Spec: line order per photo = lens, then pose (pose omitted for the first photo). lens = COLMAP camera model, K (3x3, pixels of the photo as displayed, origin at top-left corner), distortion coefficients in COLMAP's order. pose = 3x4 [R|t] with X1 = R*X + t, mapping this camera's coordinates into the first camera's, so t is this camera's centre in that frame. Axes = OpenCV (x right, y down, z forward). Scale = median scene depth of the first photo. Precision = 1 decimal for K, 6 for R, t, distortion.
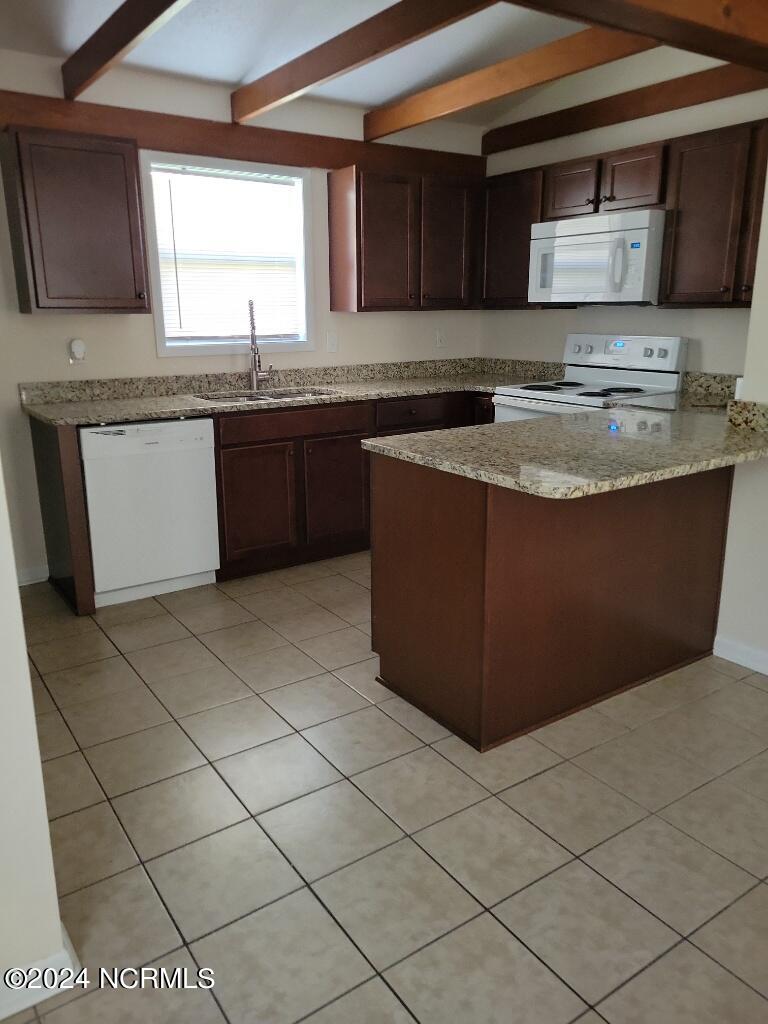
lens RADIAL K [[767.8, 0, 386.6], [0, 767.8, 503.2], [0, 0, 1]] dist [0.043356, -0.018255]
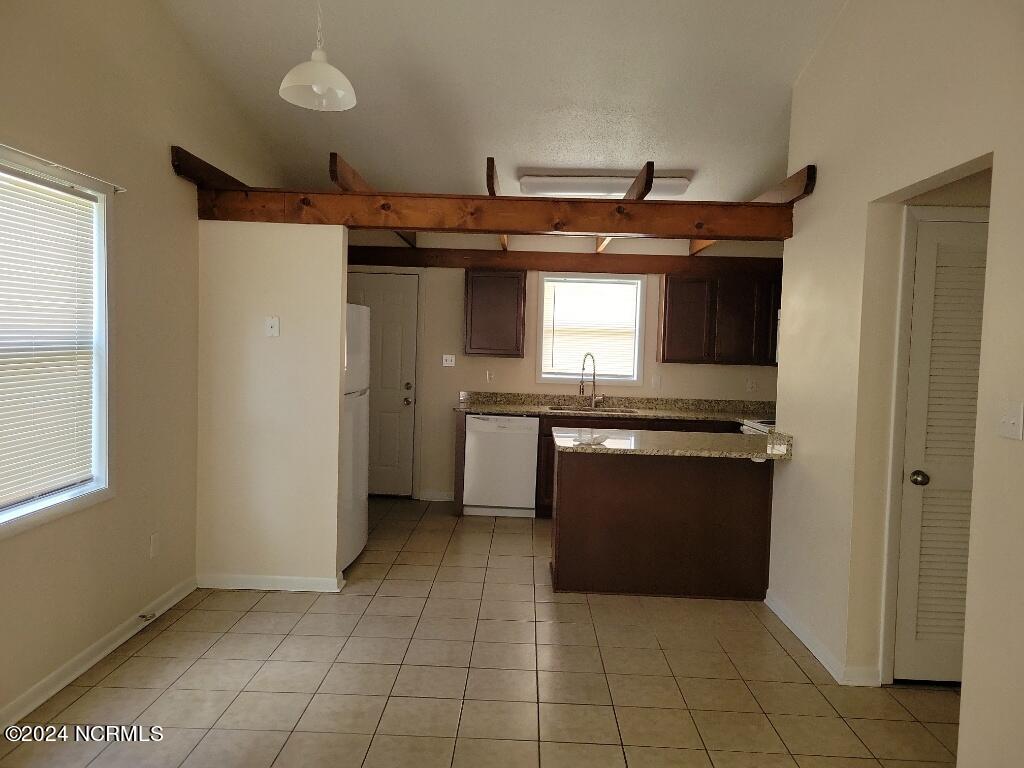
lens RADIAL K [[767.8, 0, 508.5], [0, 767.8, 385.6], [0, 0, 1]] dist [0.043356, -0.018255]
pose [[0.811712, 0.066526, -0.580257, 0.641506], [-0.182691, 0.972559, -0.144059, 0.073024], [0.554751, 0.222942, 0.801591, -0.397906]]
